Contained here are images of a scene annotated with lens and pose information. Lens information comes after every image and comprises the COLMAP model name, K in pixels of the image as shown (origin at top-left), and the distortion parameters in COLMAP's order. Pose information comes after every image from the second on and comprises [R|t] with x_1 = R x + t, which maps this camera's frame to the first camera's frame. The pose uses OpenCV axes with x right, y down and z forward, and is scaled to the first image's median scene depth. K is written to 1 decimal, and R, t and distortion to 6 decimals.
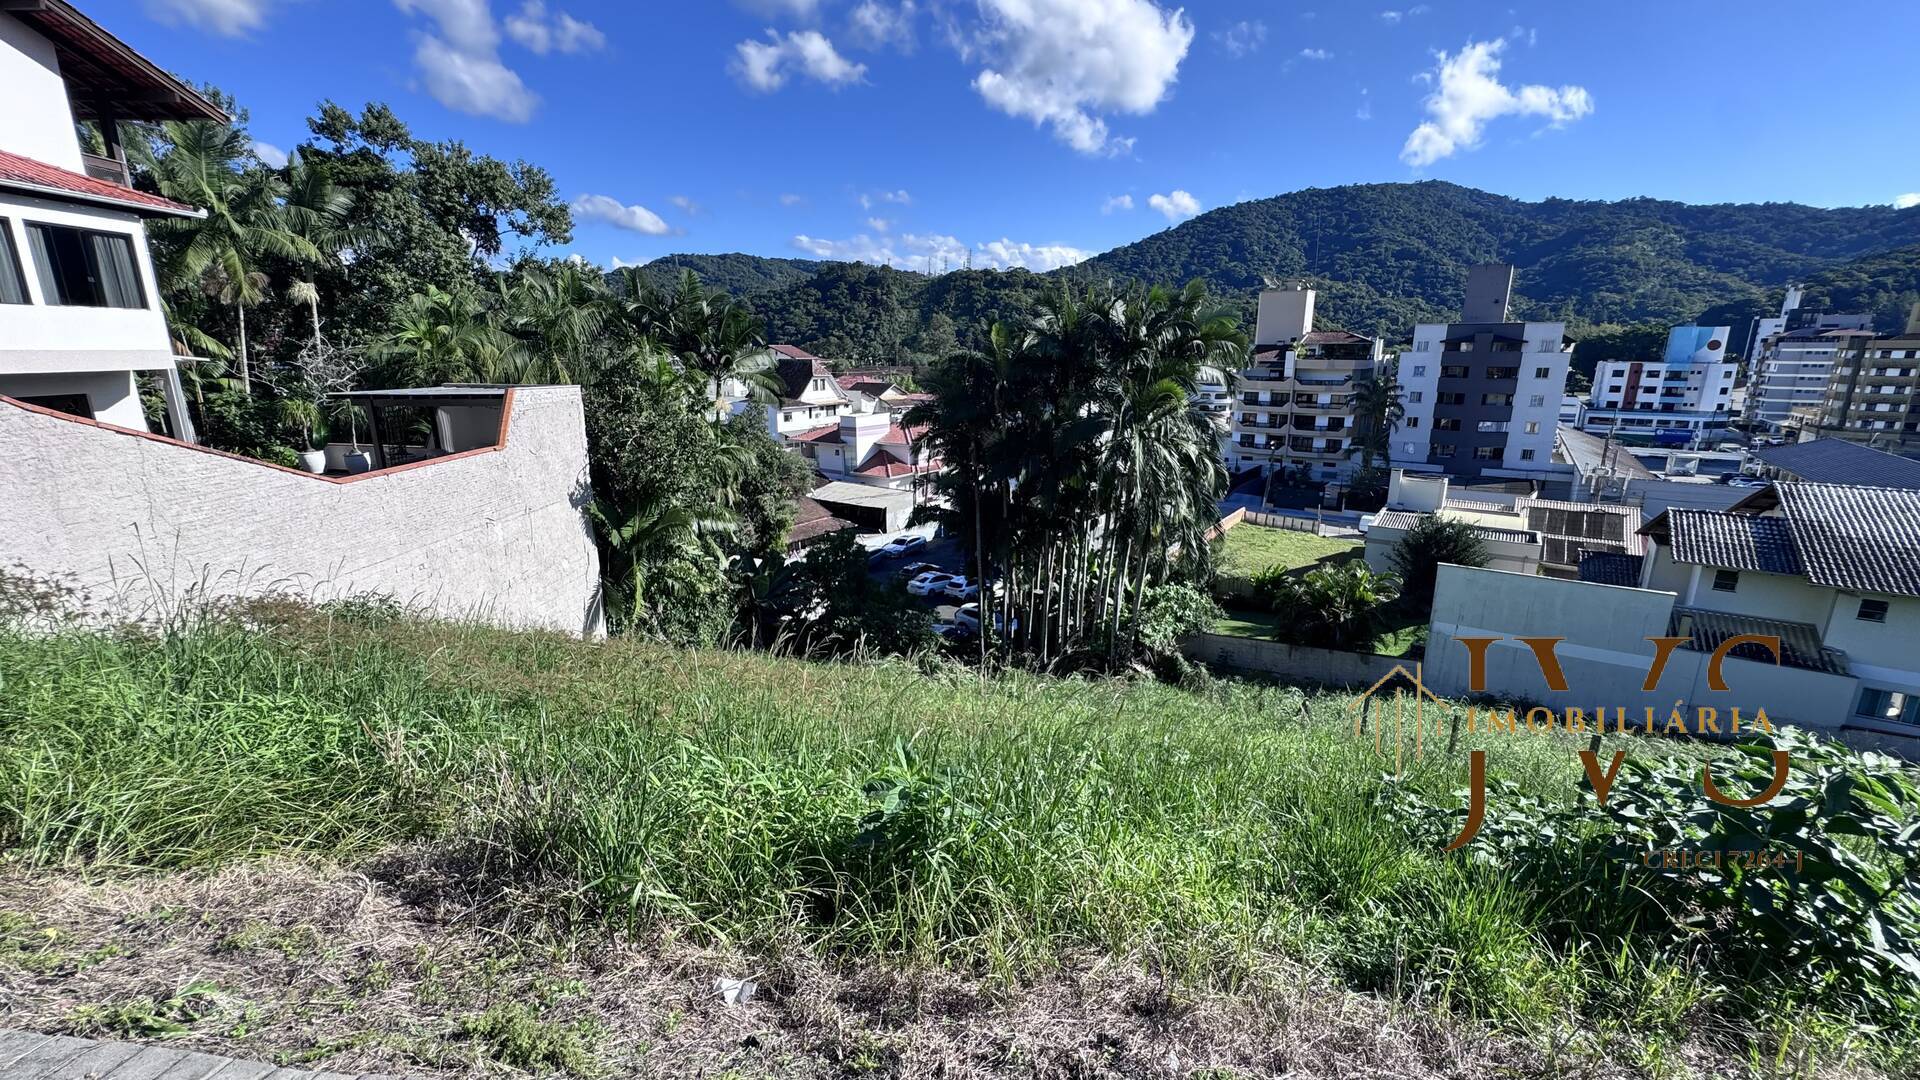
lens RADIAL K [[768.4, 0, 958.0], [0, 768.4, 540.2], [0, 0, 1]] dist [-0.003359, 0.000010]
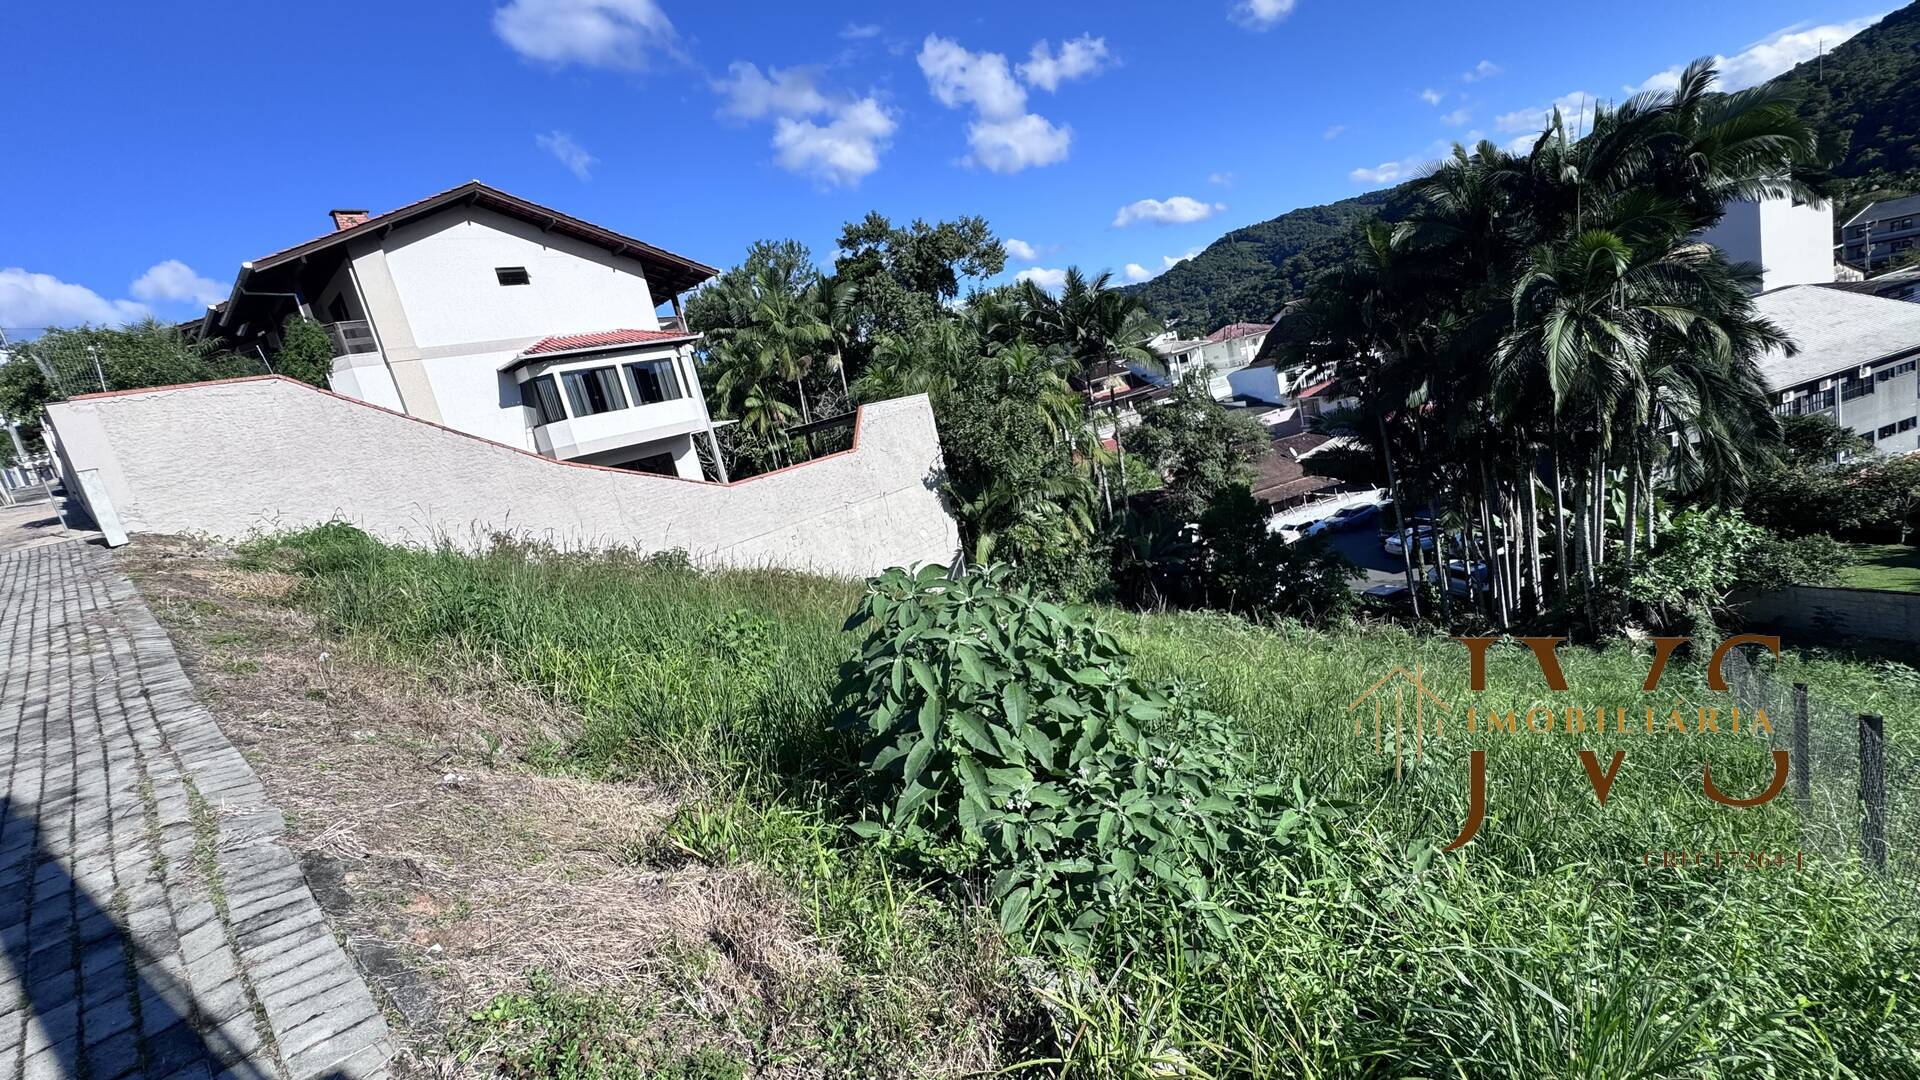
lens RADIAL K [[770.2, 0, 957.6], [0, 770.2, 540.8], [0, 0, 1]] dist [-0.004516, 0.000349]
pose [[0.747082, -0.059206, -0.662090, 0.070169], [0.077321, 0.997004, -0.001909, 0.009141], [0.660220, -0.049767, 0.749422, 0.012467]]
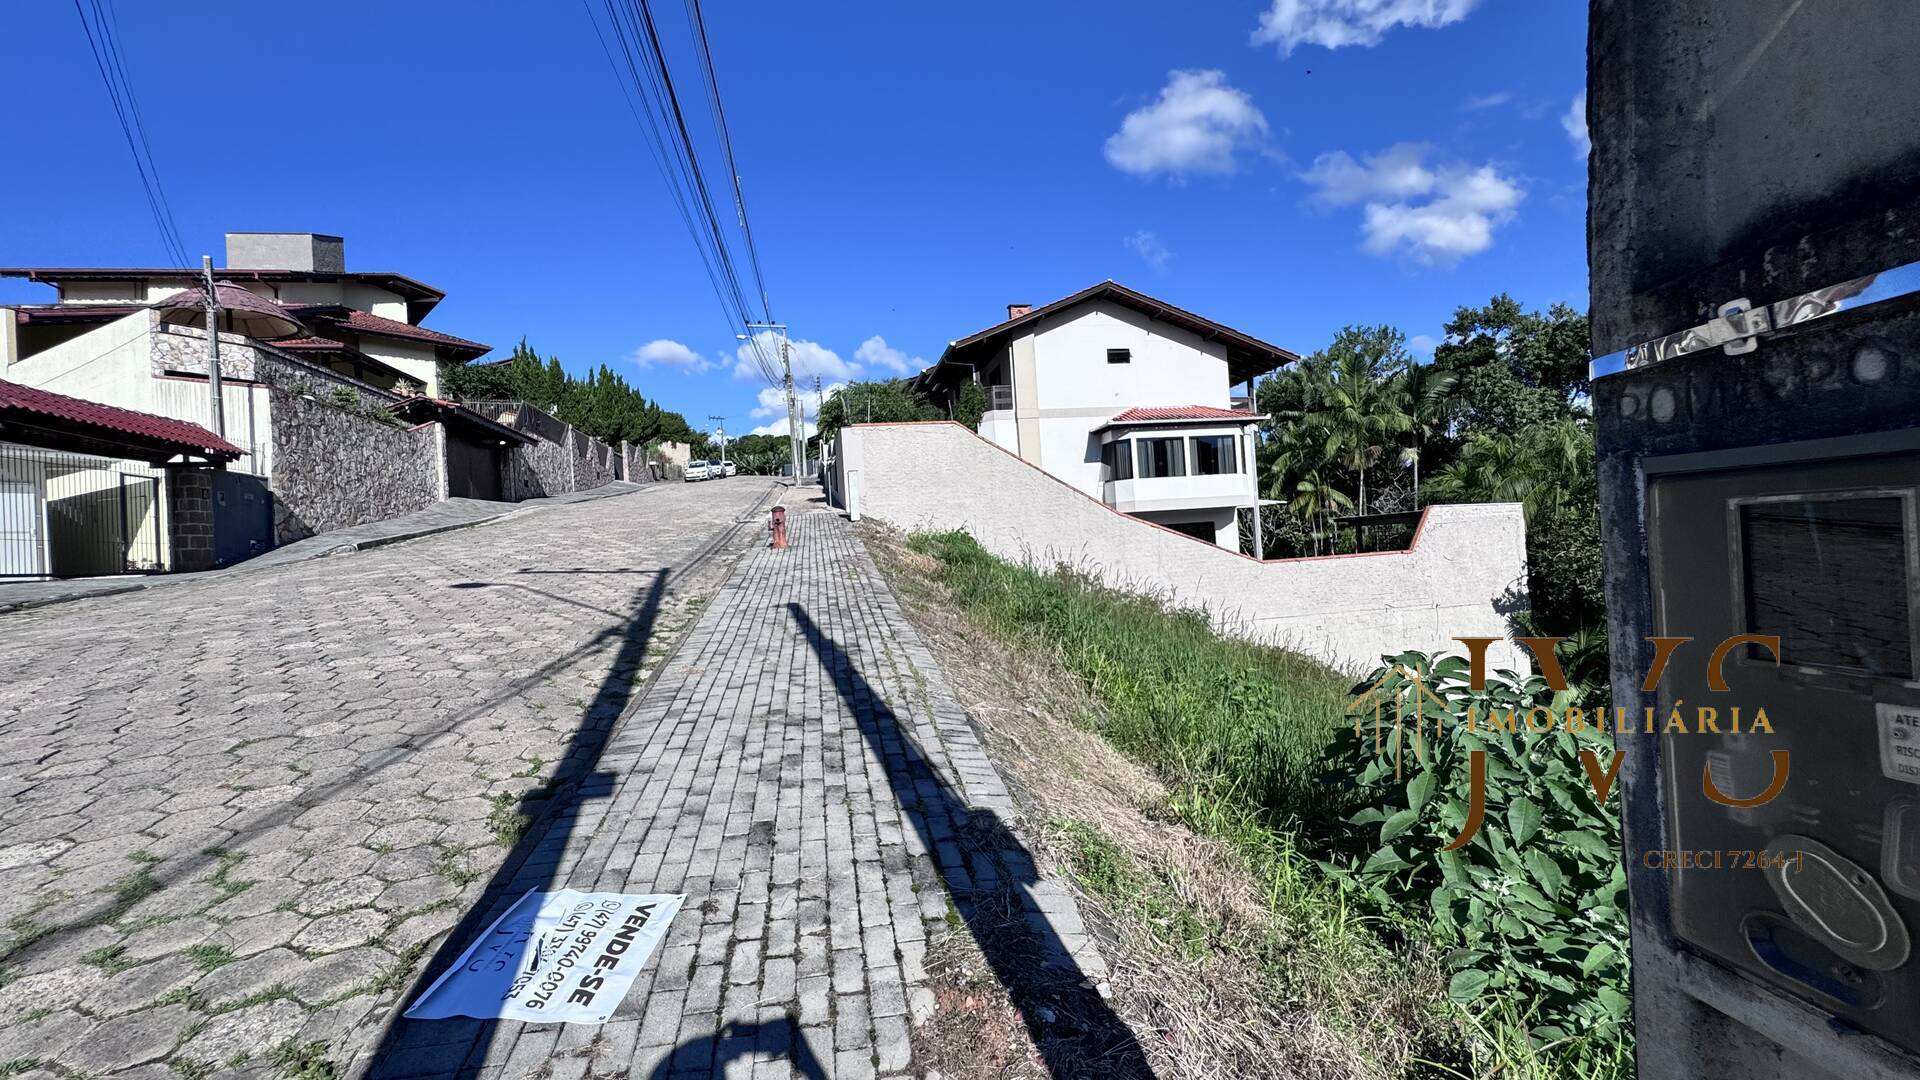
lens RADIAL K [[770.2, 0, 957.6], [0, 770.2, 540.8], [0, 0, 1]] dist [-0.004516, 0.000349]
pose [[0.196052, -0.028263, -0.980186, 0.077634], [-0.175283, 0.982475, -0.063389, 0.011207], [0.964800, 0.184238, 0.187663, 0.006922]]
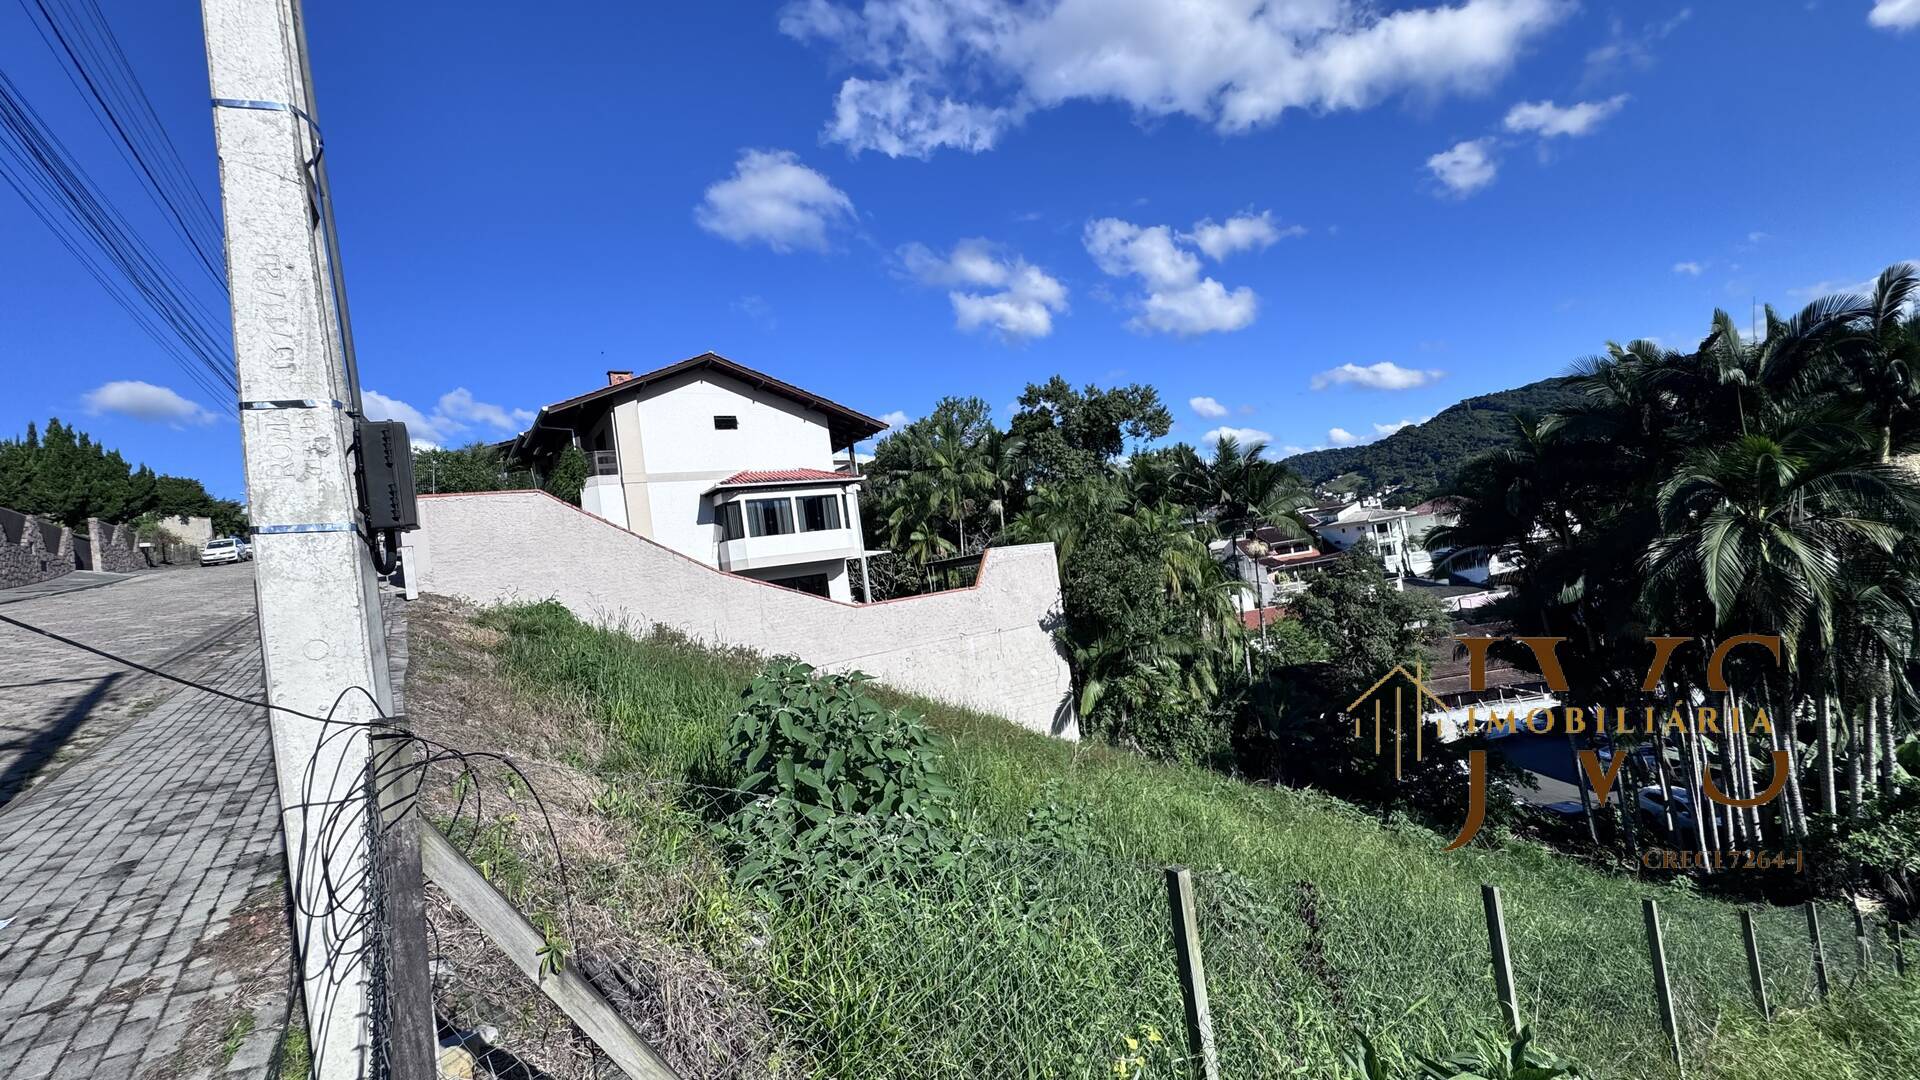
lens RADIAL K [[769.2, 0, 957.8], [0, 769.2, 540.6], [0, 0, 1]] dist [-0.004964, 0.000557]
pose [[0.579743, -0.118831, -0.806088, 0.097936], [-0.054972, 0.981350, -0.184203, 0.011040], [0.812943, 0.151103, 0.562398, 0.015620]]
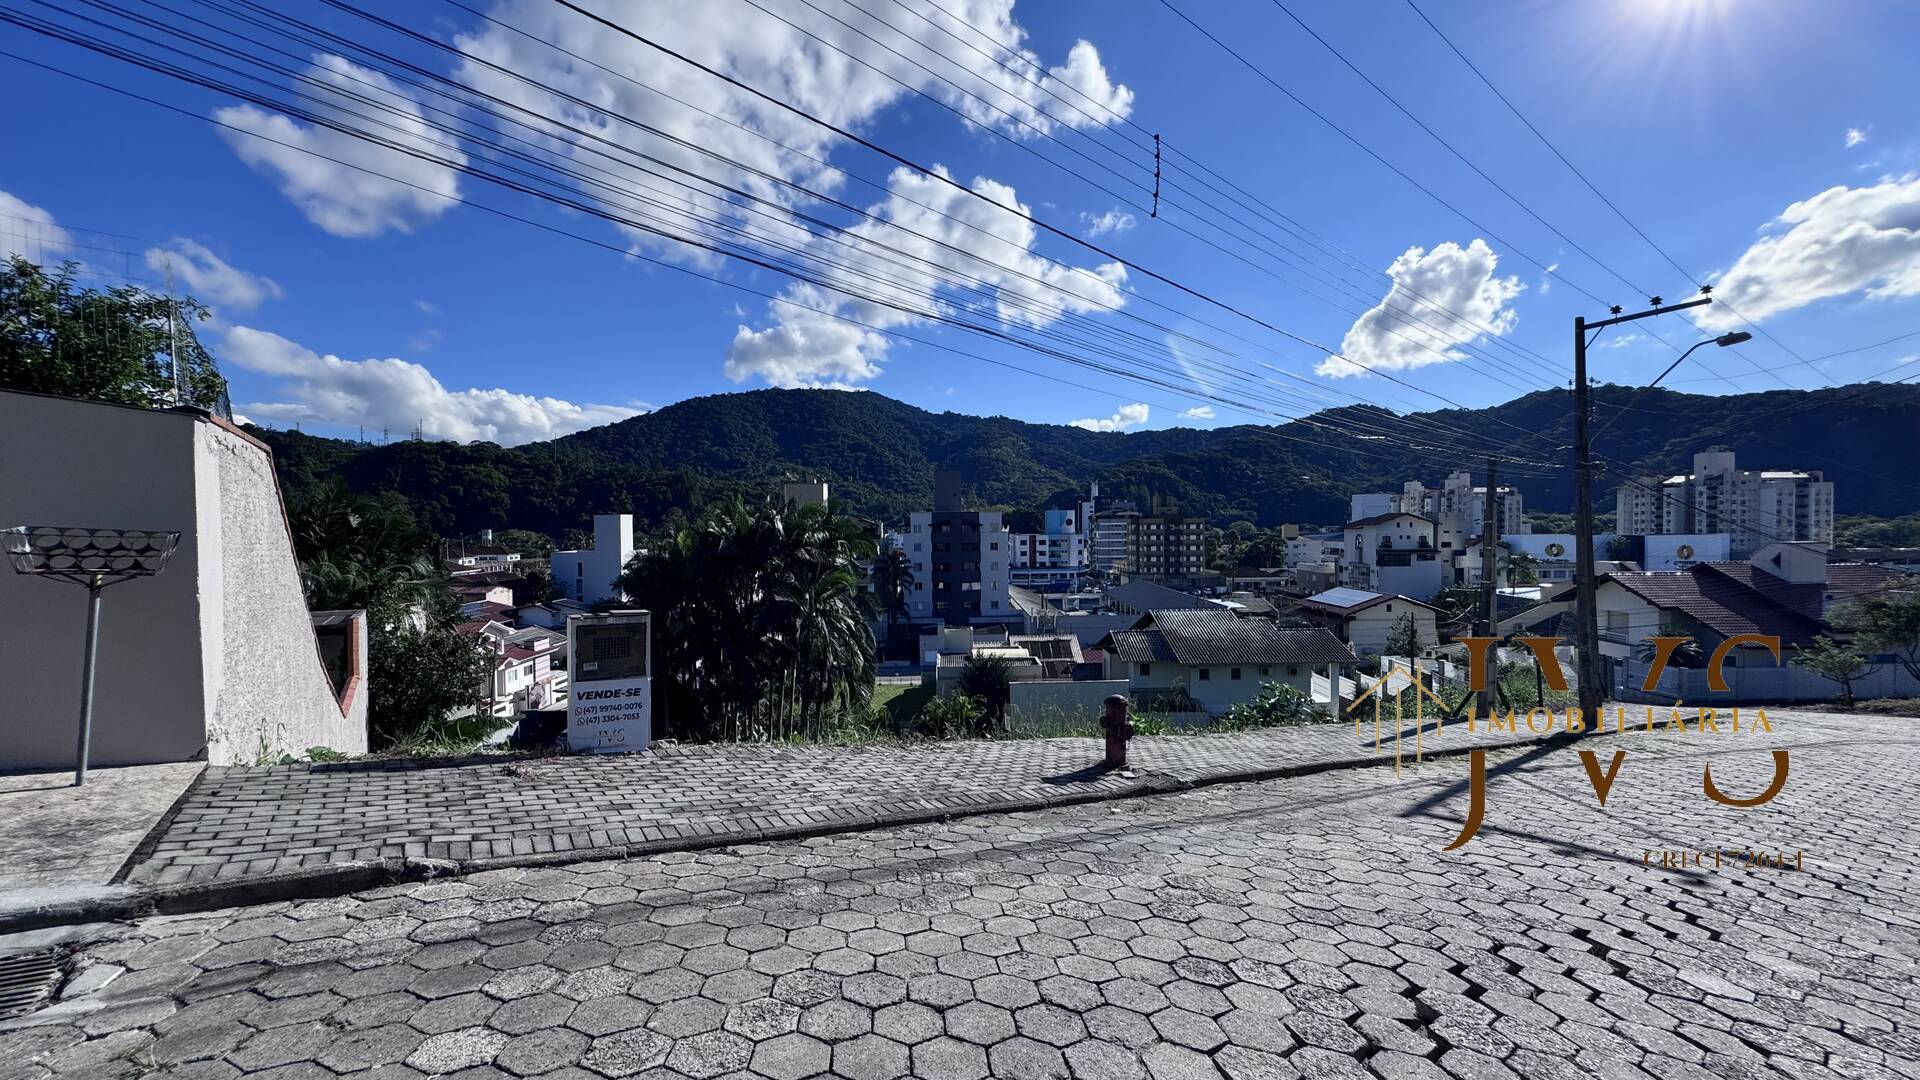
lens RADIAL K [[768.0, 0, 958.1], [0, 768.0, 540.3], [0, 0, 1]] dist [-0.004002, 0.000366]
pose [[0.803876, -0.023815, 0.594320, -0.086330], [0.155133, 0.973009, -0.170843, -0.000094], [-0.574211, 0.229535, 0.785873, -0.045182]]
